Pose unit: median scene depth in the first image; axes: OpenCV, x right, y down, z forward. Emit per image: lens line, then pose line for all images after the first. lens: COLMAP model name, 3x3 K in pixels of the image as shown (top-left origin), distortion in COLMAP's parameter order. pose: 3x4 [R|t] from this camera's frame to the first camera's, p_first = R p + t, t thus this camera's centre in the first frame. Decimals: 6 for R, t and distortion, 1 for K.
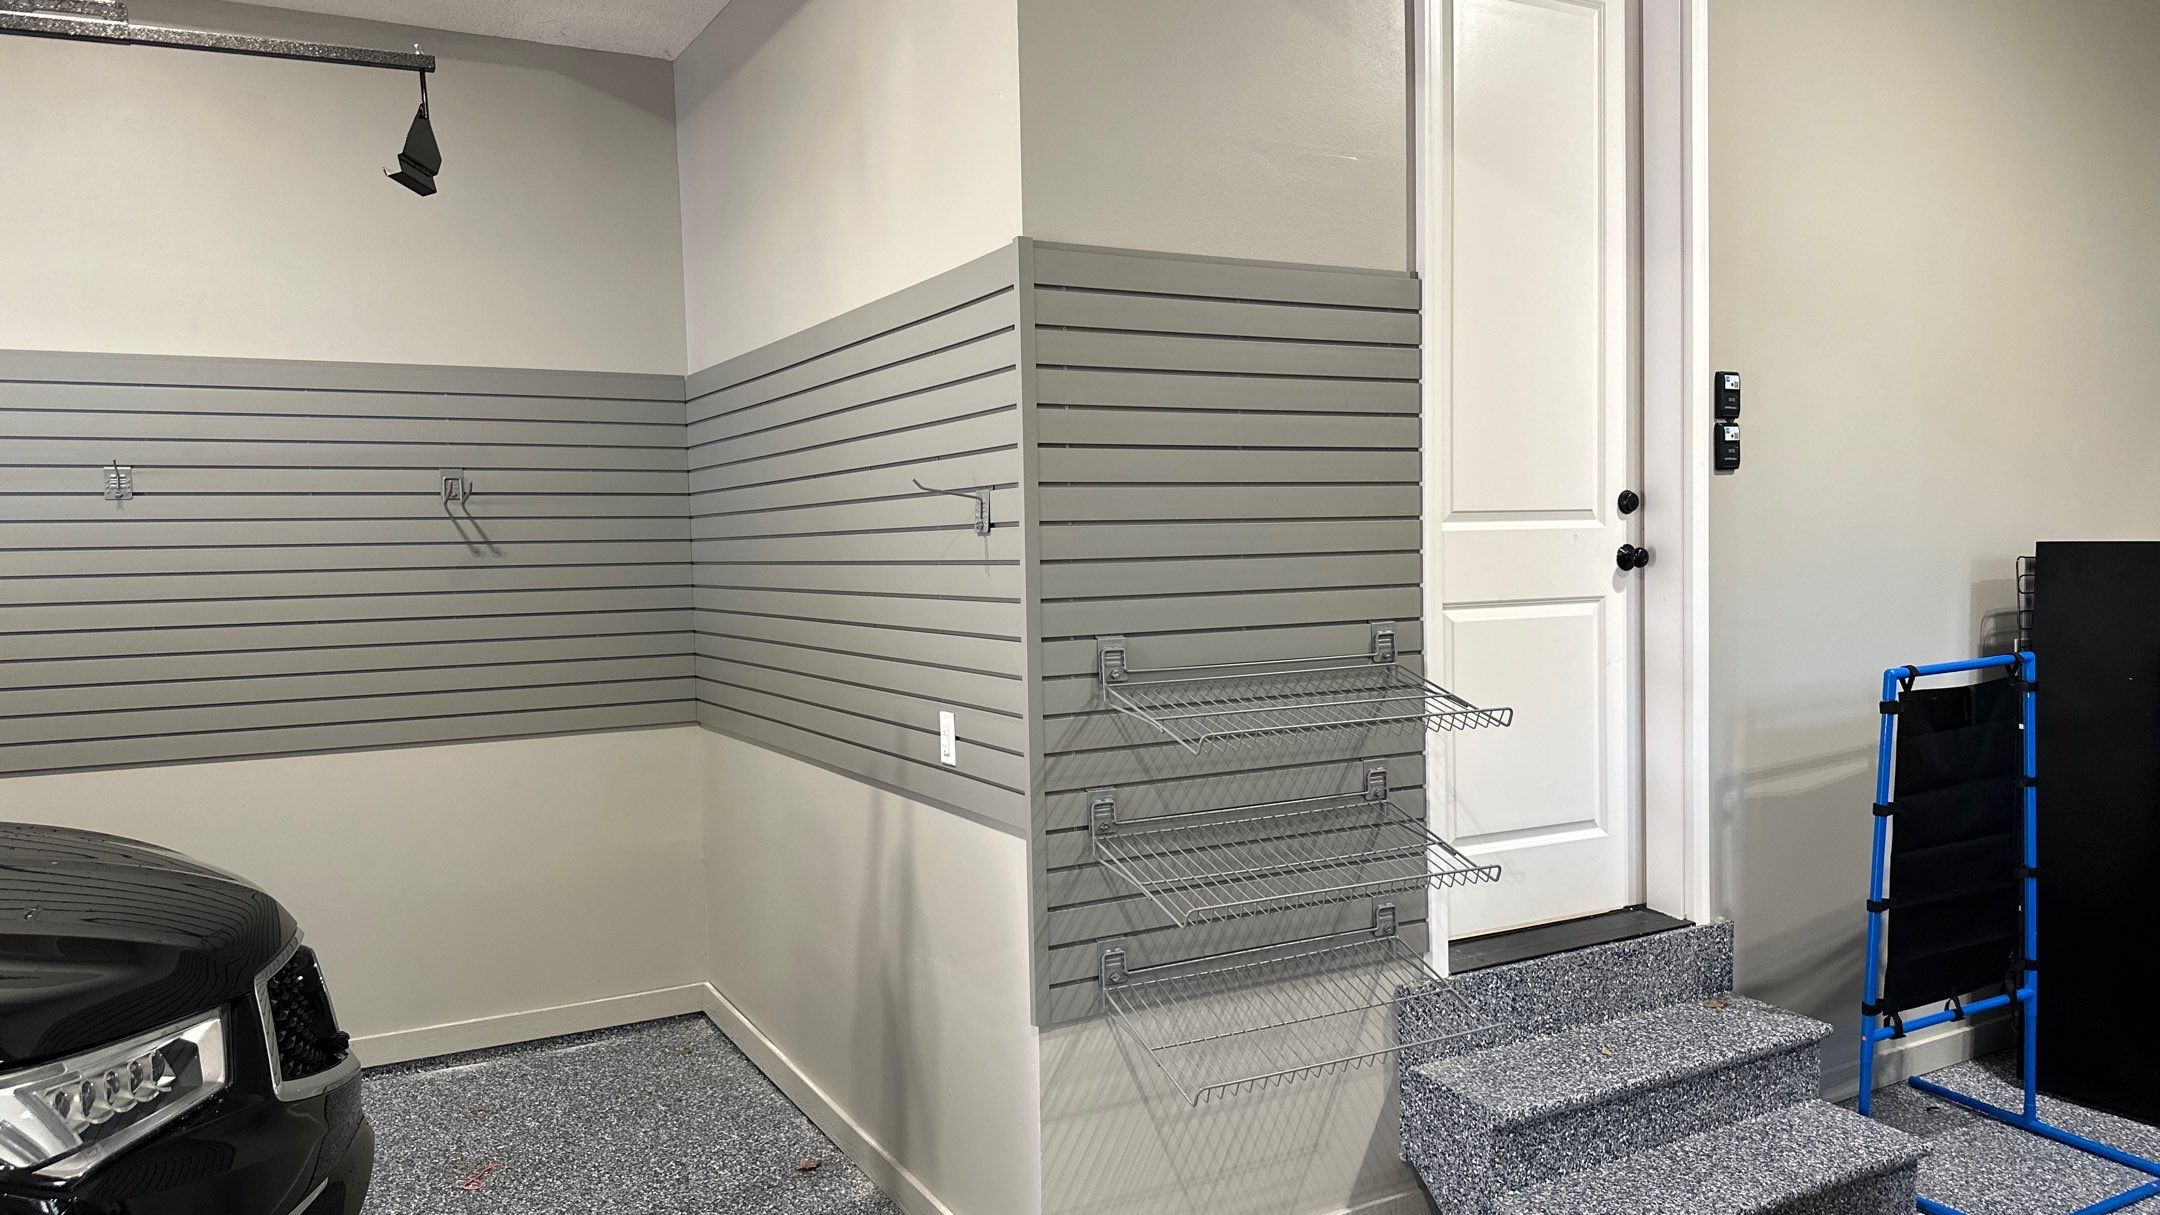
lens RADIAL K [[1562.8, 0, 1080.0], [0, 1562.8, 607.5], [0, 0, 1]] dist [0.000649, -0.001210]
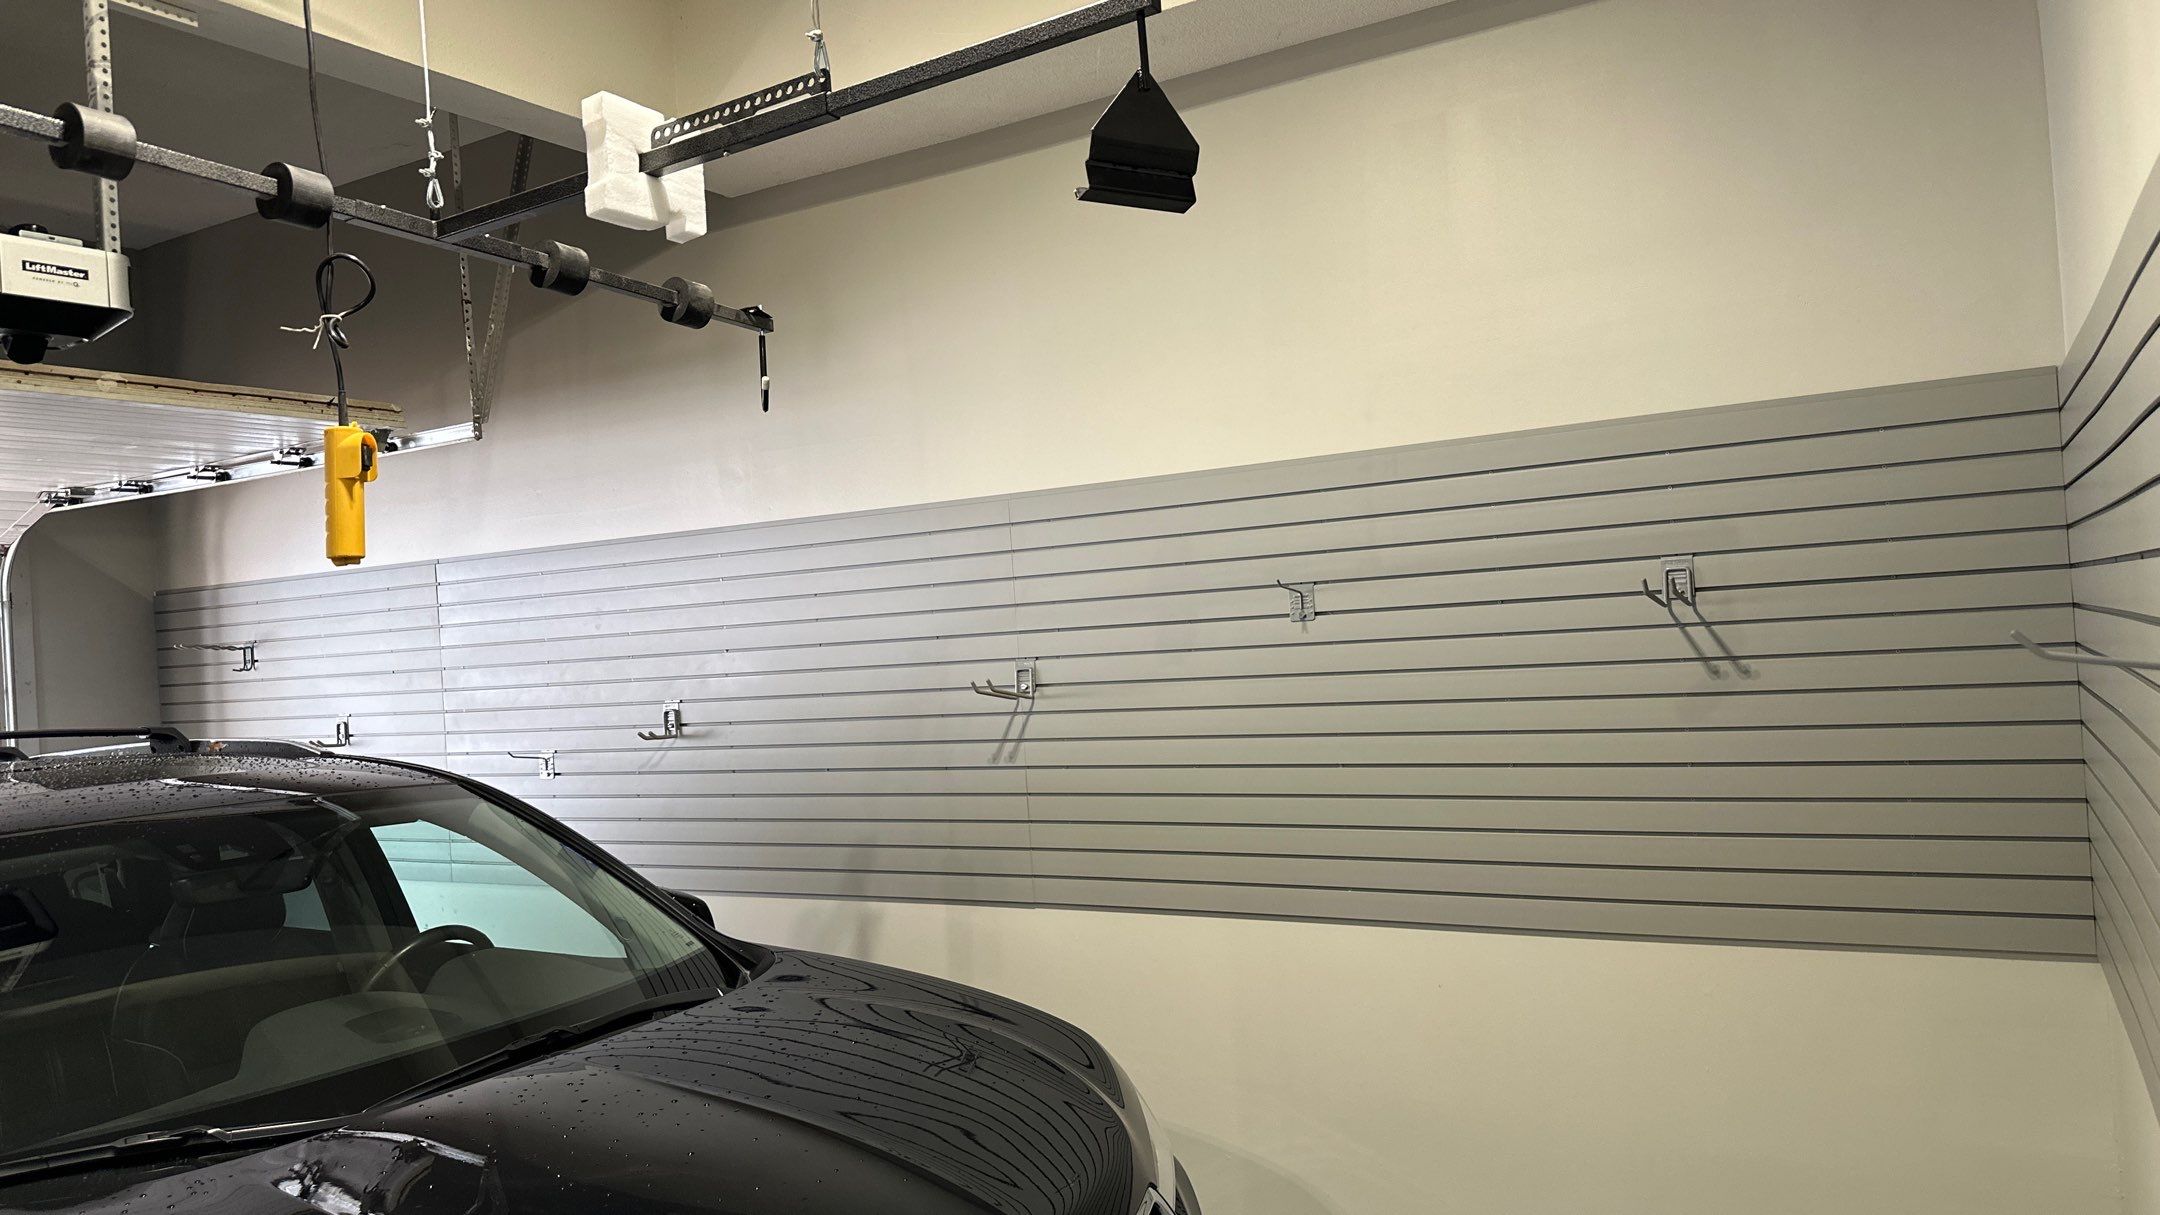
lens RADIAL K [[1562.8, 0, 1080.0], [0, 1562.8, 607.5], [0, 0, 1]] dist [0.000649, -0.001210]
pose [[0.491831, -0.026772, -0.870279, 0.082540], [0.014089, 0.999641, -0.022790, -0.052598], [0.870576, -0.001053, 0.492032, 0.412108]]
